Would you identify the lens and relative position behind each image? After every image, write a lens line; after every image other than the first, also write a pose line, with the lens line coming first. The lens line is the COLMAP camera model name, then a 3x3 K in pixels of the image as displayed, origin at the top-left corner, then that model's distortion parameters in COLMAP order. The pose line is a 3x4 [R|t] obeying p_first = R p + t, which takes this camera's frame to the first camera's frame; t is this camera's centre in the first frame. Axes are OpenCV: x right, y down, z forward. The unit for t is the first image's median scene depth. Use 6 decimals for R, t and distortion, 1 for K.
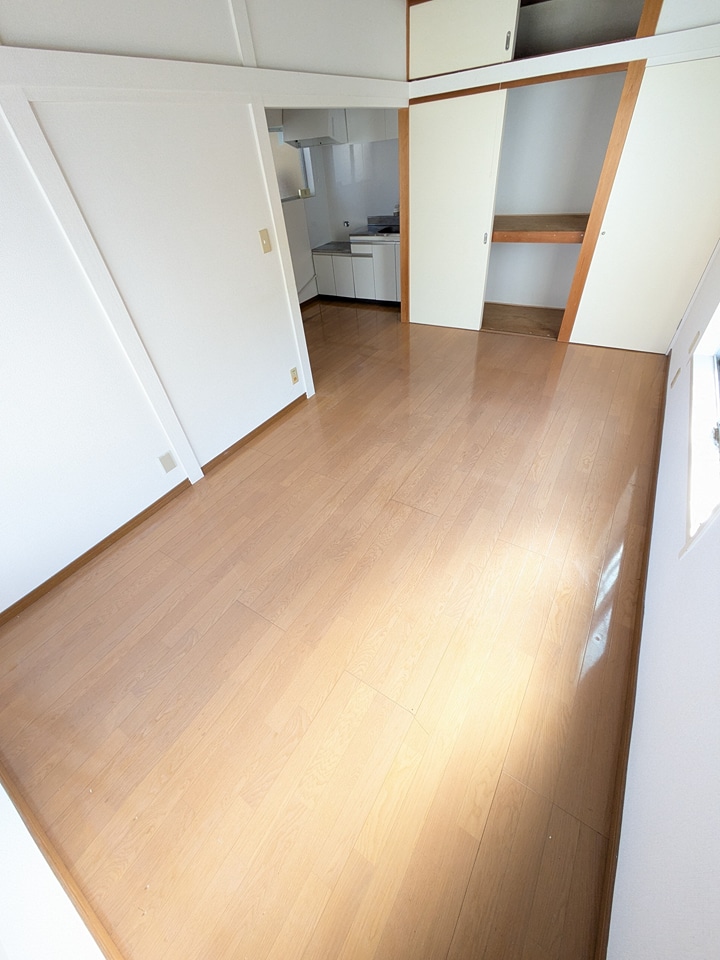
lens RADIAL K [[379.1, 0, 358.1], [0, 379.1, 477.9], [0, 0, 1]] dist [-0.002228, 0.001463]
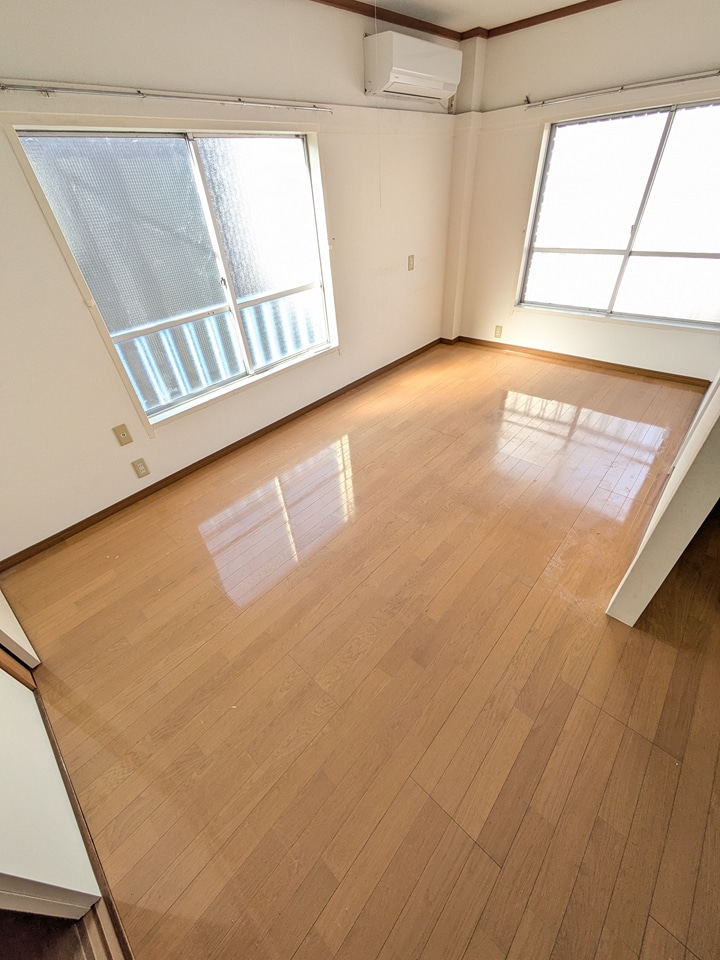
lens RADIAL K [[379.1, 0, 358.4], [0, 379.1, 480.1], [0, 0, 1]] dist [-0.002228, 0.001463]
pose [[-0.973720, 0.022101, 0.226674, 0.062245], [0.226630, 0.192551, 0.954758, -0.587356], [-0.022545, 0.981038, -0.192500, 0.685974]]
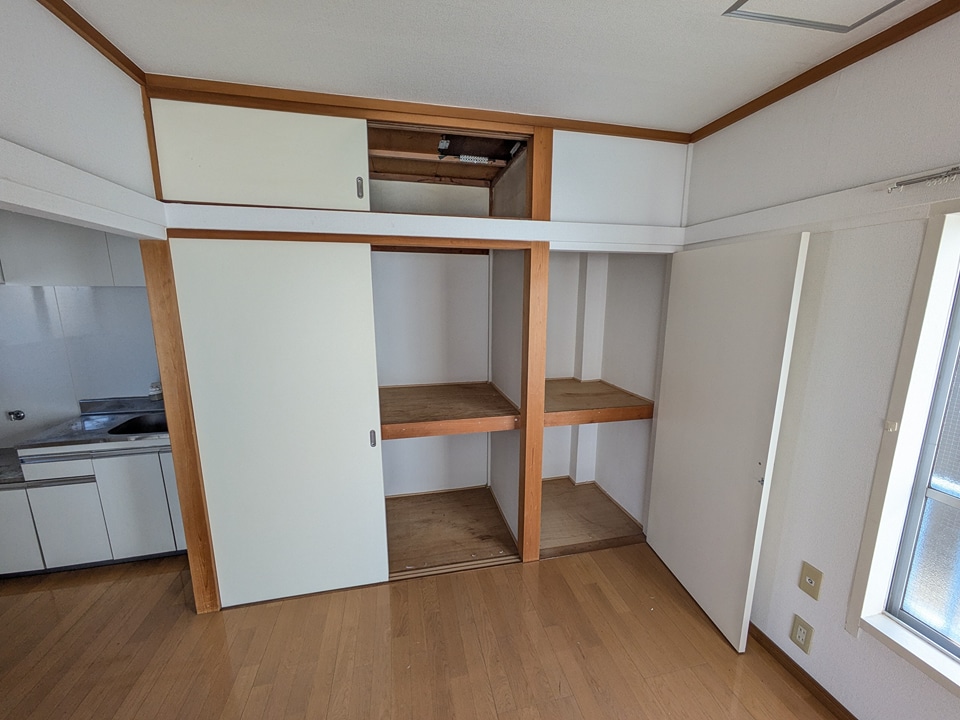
lens RADIAL K [[379.1, 0, 483.5], [0, 379.1, 359.0], [0, 0, 1]] dist [-0.002228, 0.001463]
pose [[0.696363, -0.037198, 0.716725, 0.042608], [0.422411, 0.828602, -0.367406, -0.350877], [-0.580214, 0.558601, 0.592720, 0.394318]]
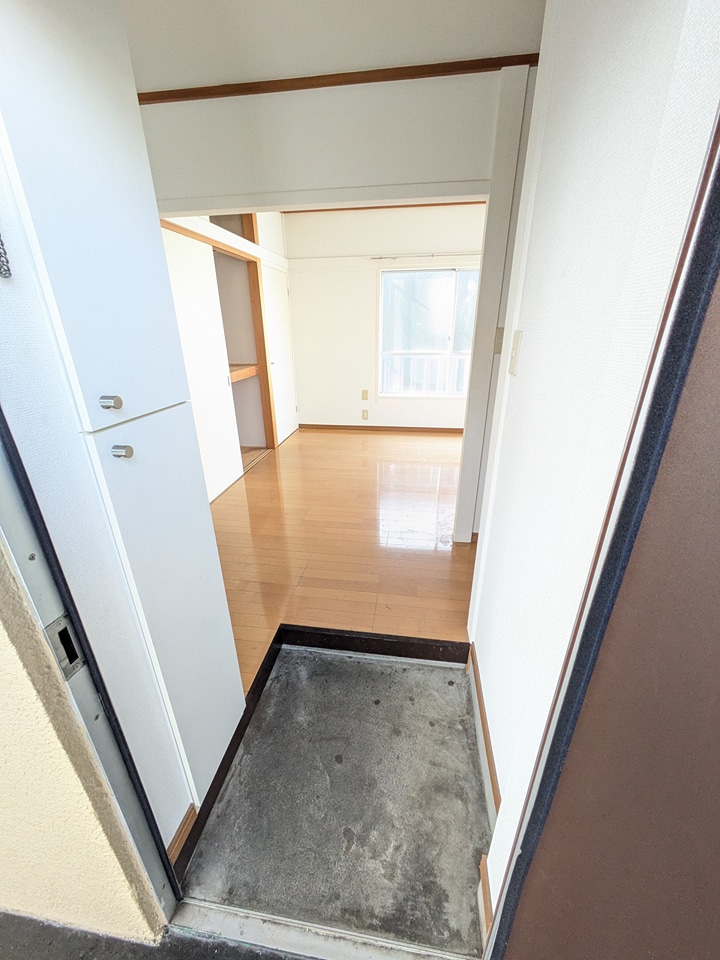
lens RADIAL K [[379.1, 0, 358.3], [0, 379.1, 478.5], [0, 0, 1]] dist [-0.002228, 0.001463]
pose [[-0.415093, -0.264984, 0.870334, -0.492475], [0.629371, 0.607158, 0.485027, -0.566494], [-0.656955, 0.749094, -0.085254, 0.813282]]
